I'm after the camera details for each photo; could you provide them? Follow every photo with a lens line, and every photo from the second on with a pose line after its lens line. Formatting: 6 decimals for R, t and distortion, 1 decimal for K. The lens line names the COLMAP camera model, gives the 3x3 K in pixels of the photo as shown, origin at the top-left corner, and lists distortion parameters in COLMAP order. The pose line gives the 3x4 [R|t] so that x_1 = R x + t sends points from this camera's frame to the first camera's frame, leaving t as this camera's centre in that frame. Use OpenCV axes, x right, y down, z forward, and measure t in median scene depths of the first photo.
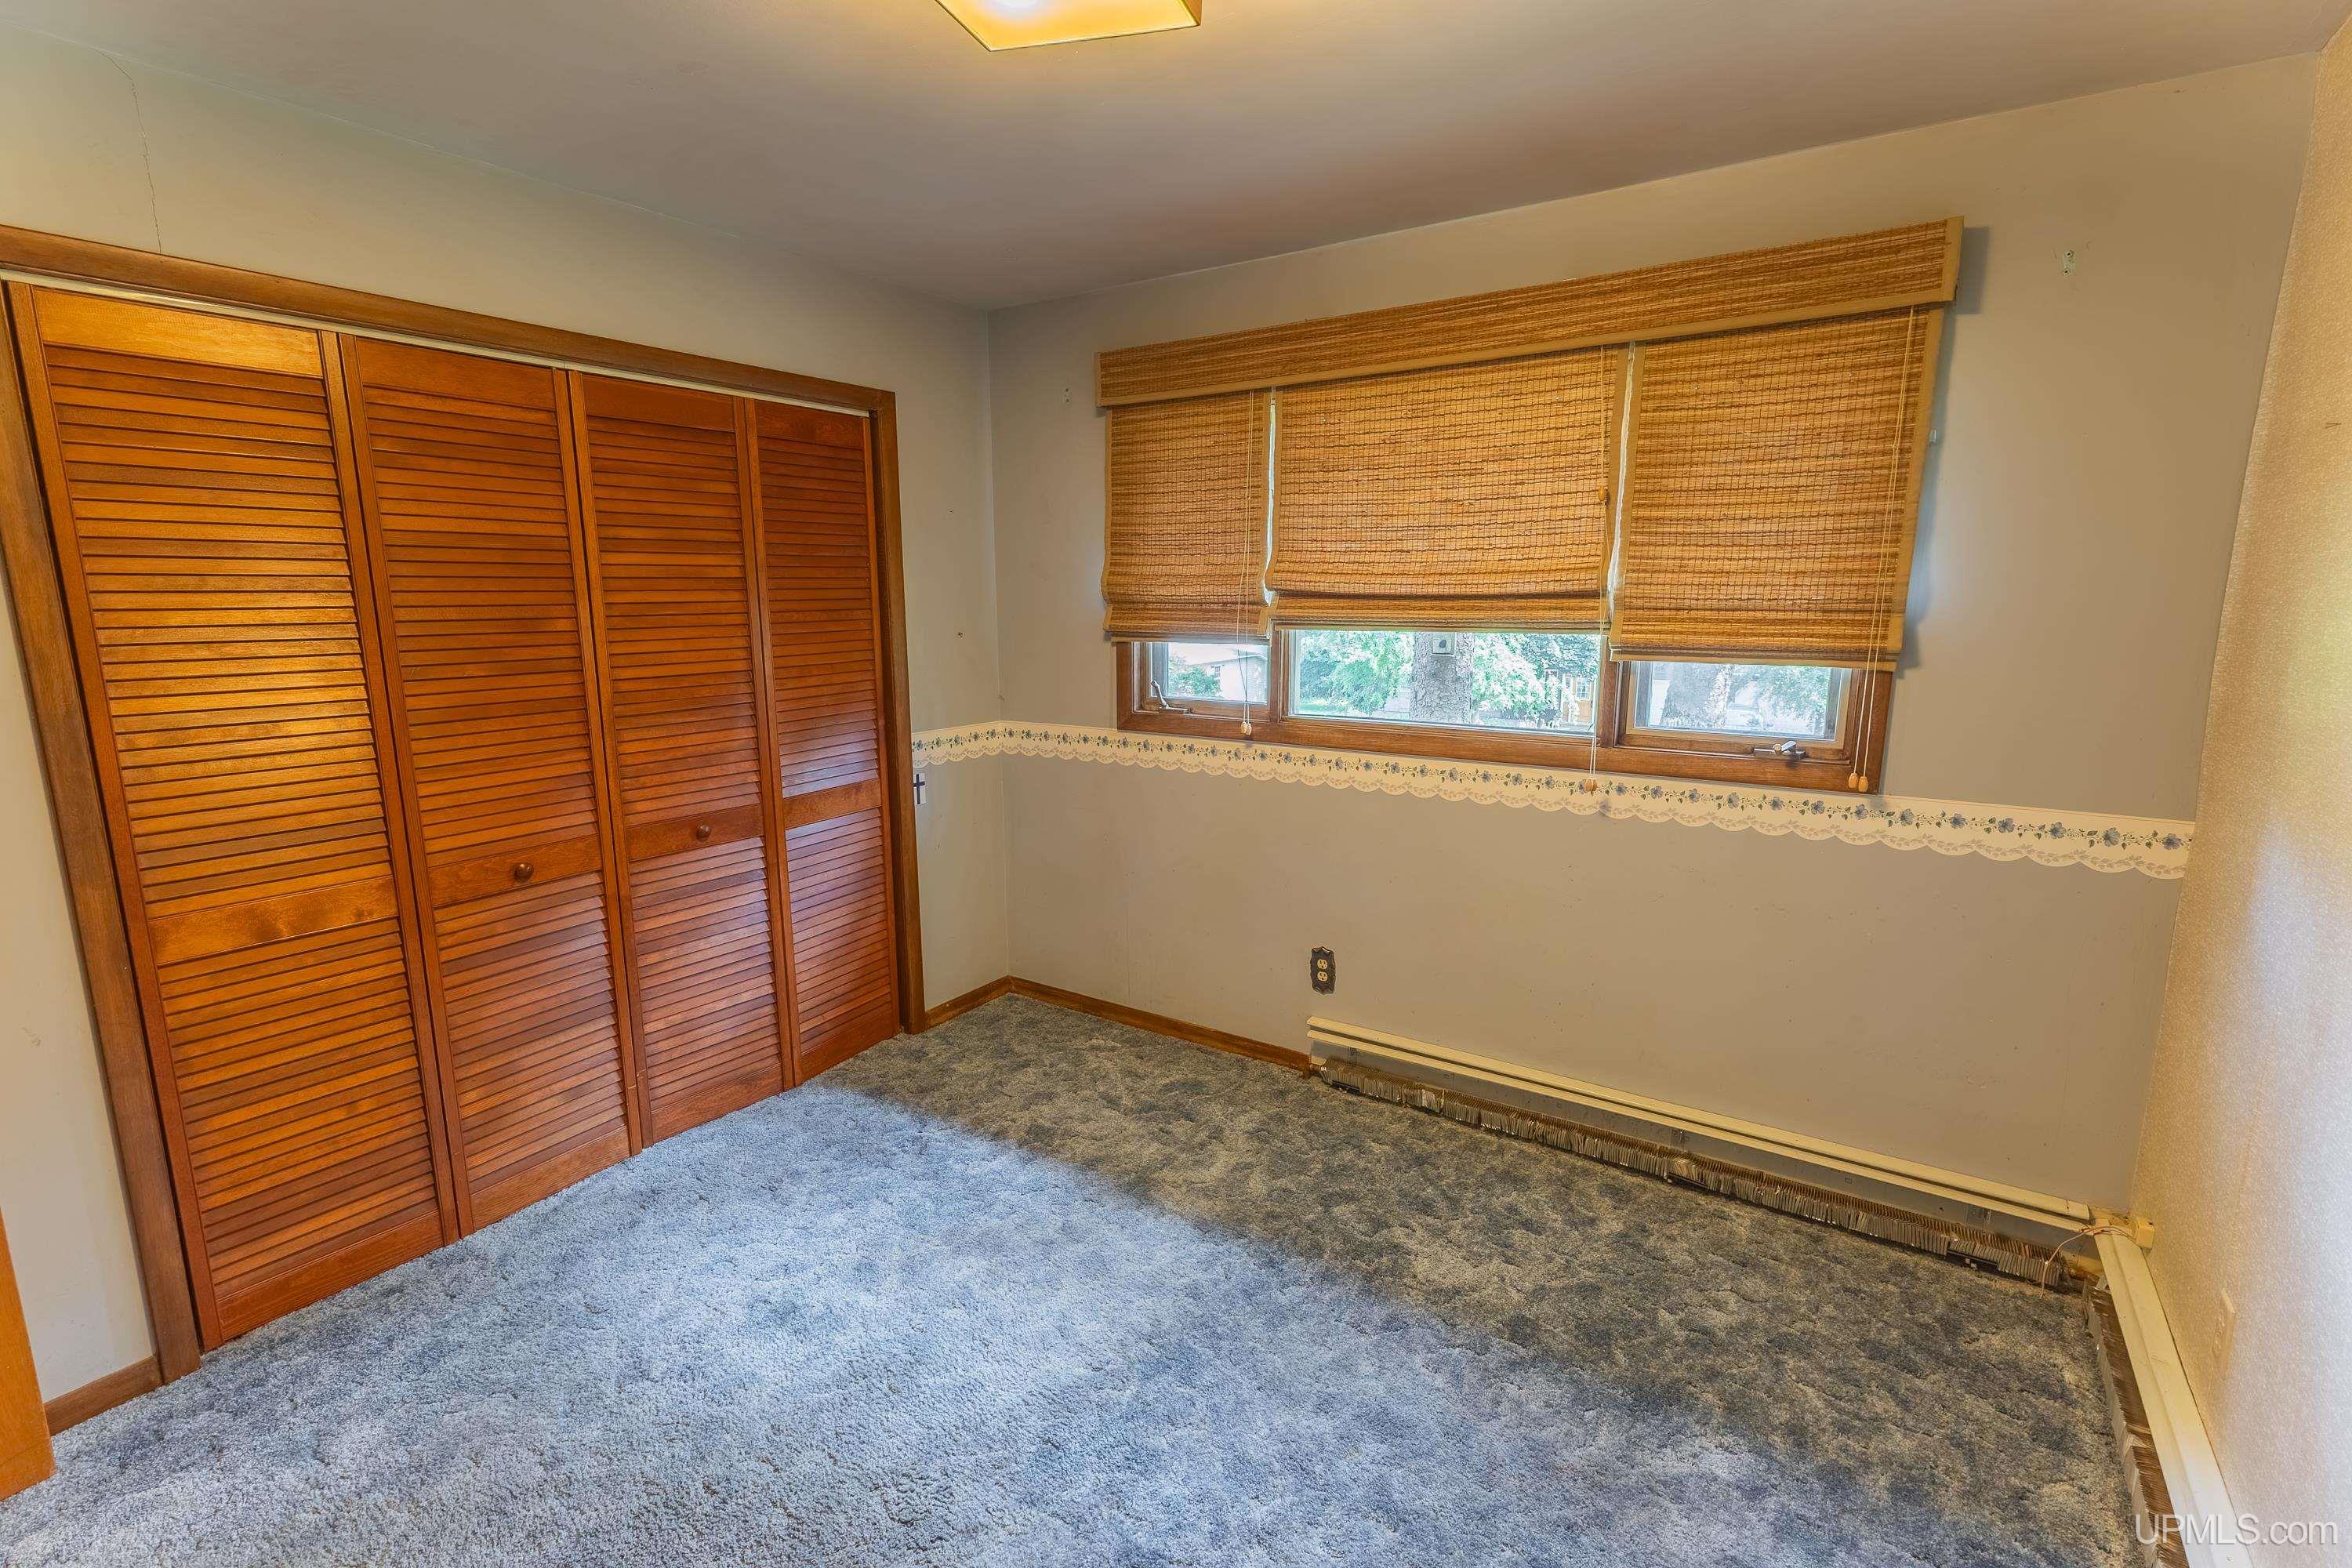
lens RADIAL K [[1069.8, 0, 1173.5], [0, 1069.8, 781.5], [0, 0, 1]] dist [0.016701, -0.000751]
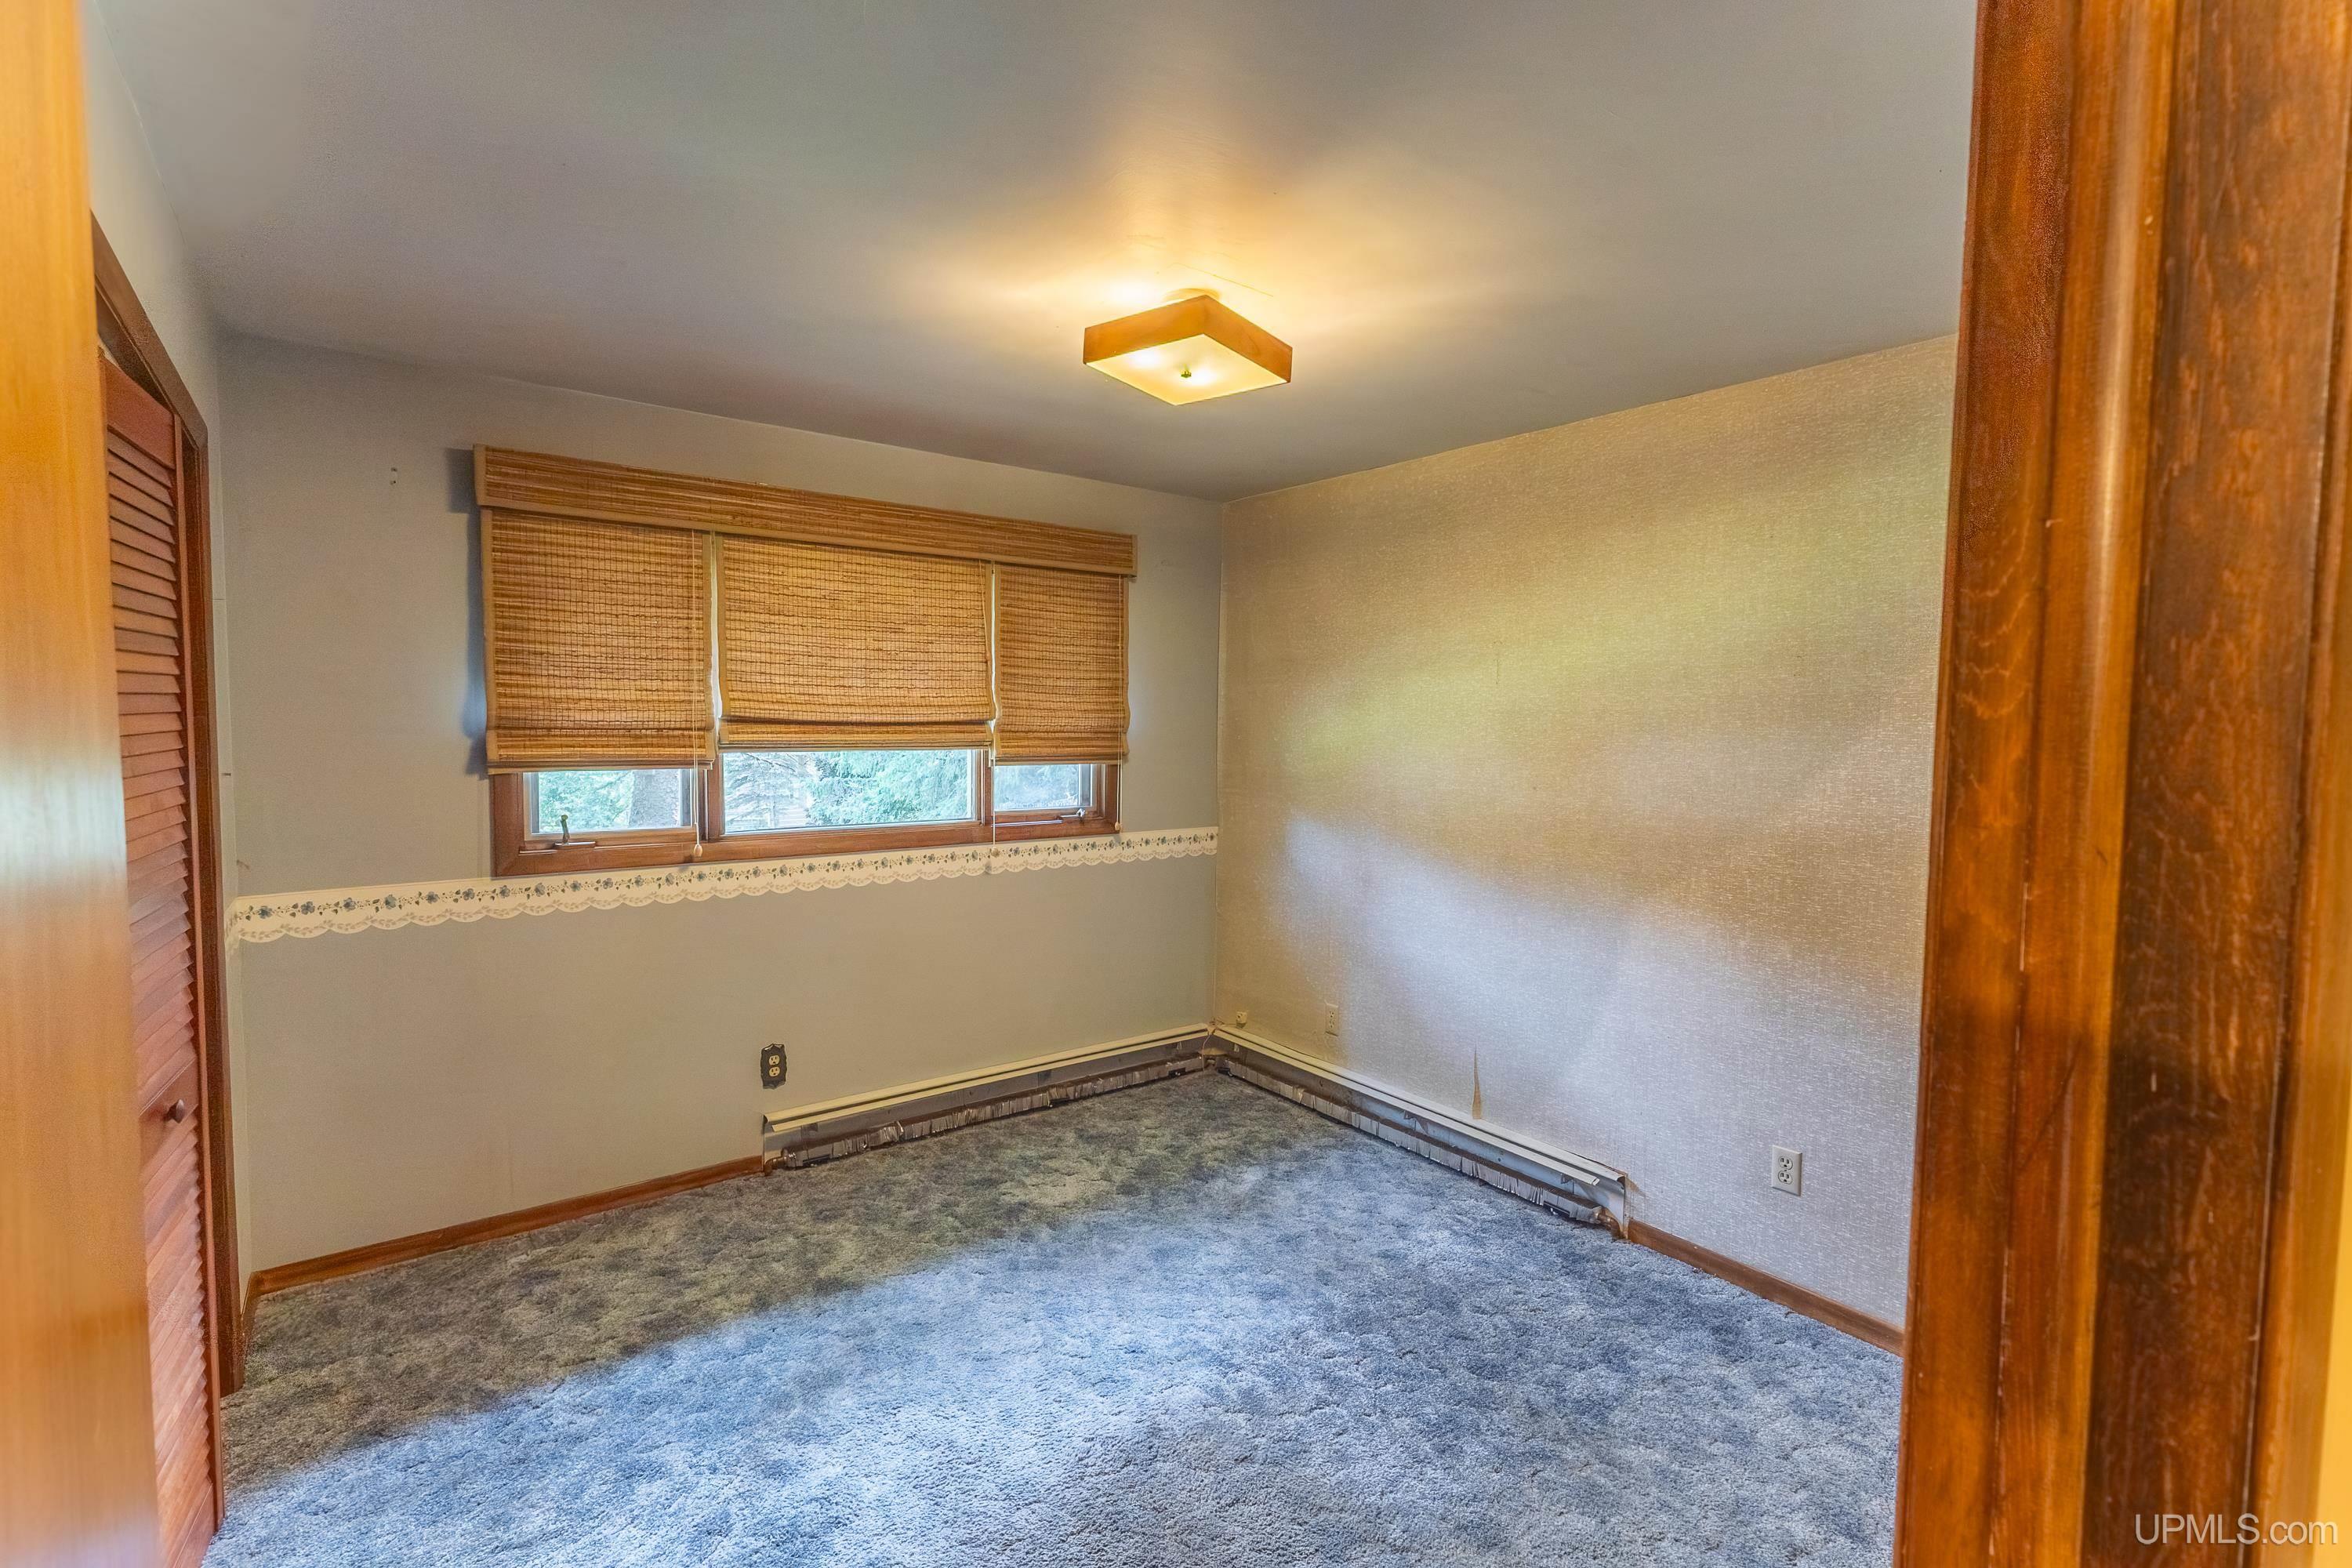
lens RADIAL K [[1069.8, 0, 1173.5], [0, 1069.8, 781.5], [0, 0, 1]] dist [0.016701, -0.000751]
pose [[0.327850, -0.052912, 0.943247, -0.828724], [0.154454, 0.987998, 0.001737, -0.051800], [-0.932018, 0.145119, 0.332088, 0.258787]]
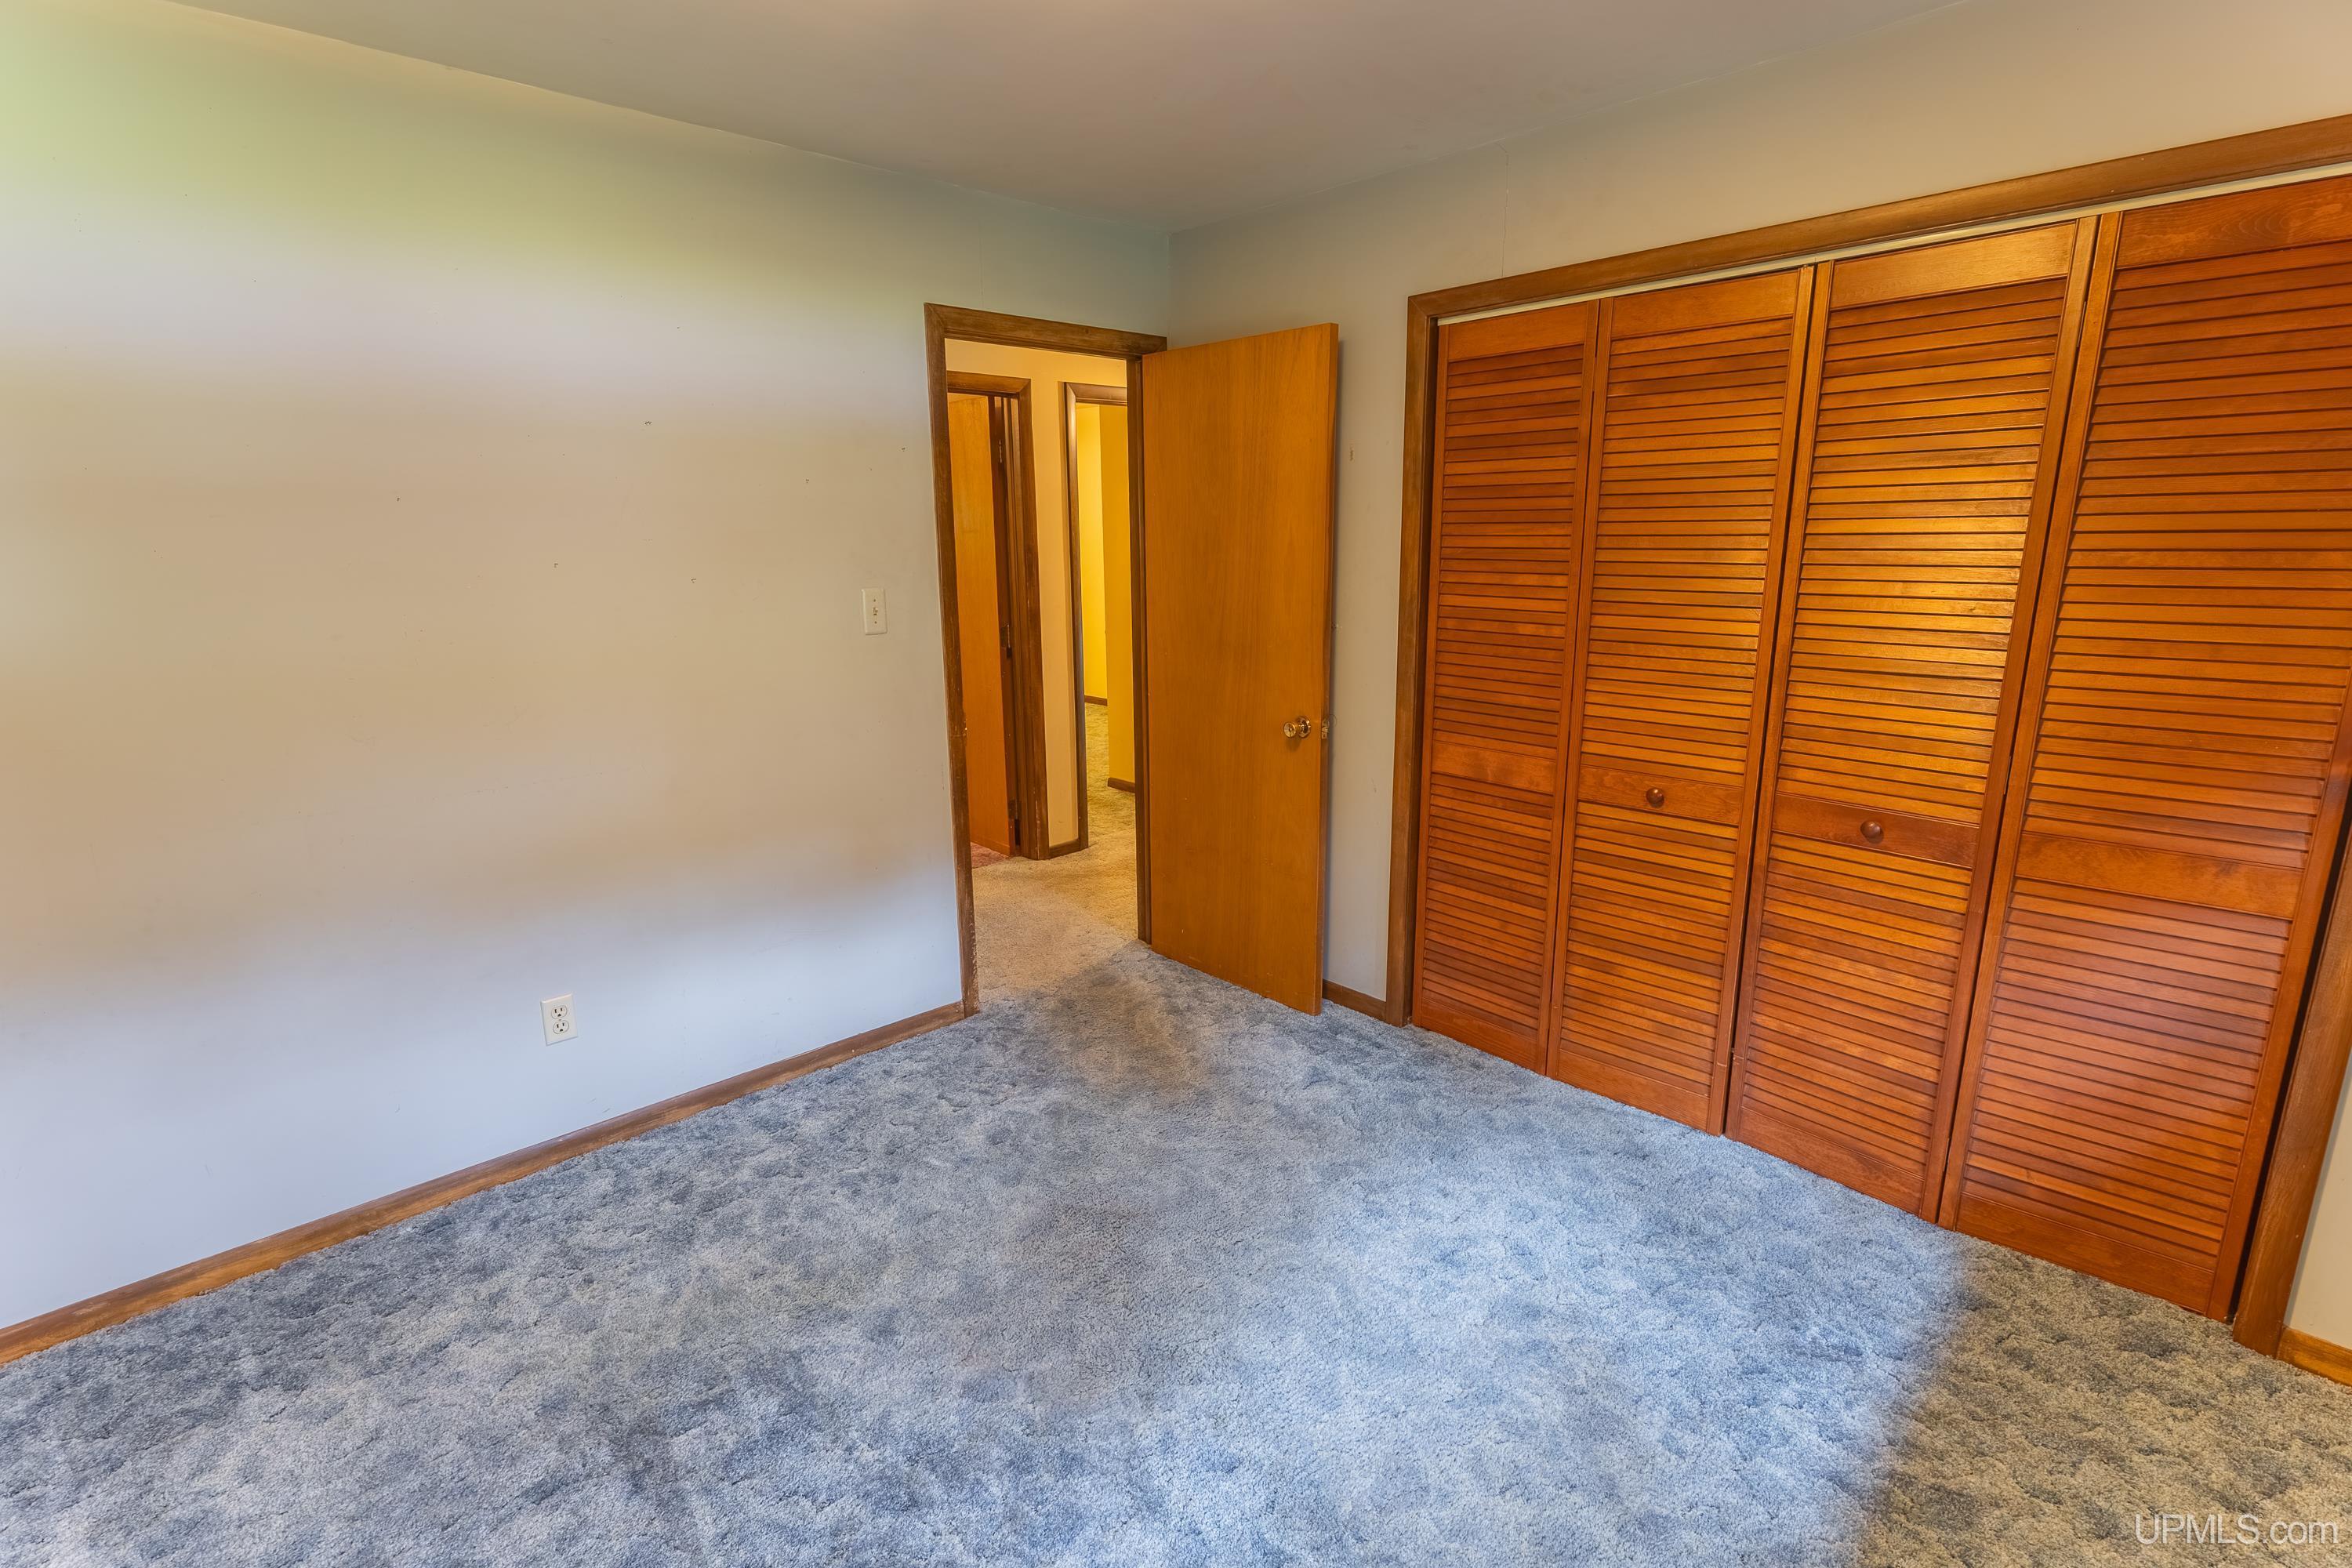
lens RADIAL K [[1102.6, 0, 1176.0], [0, 1102.6, 784.0], [0, 0, 1]] dist [0.019386, -0.000165]
pose [[-0.221232, 0.229937, -0.947726, 0.442912], [-0.162405, 0.949550, 0.268291, -0.122851], [0.961603, 0.213270, -0.172728, 0.658107]]
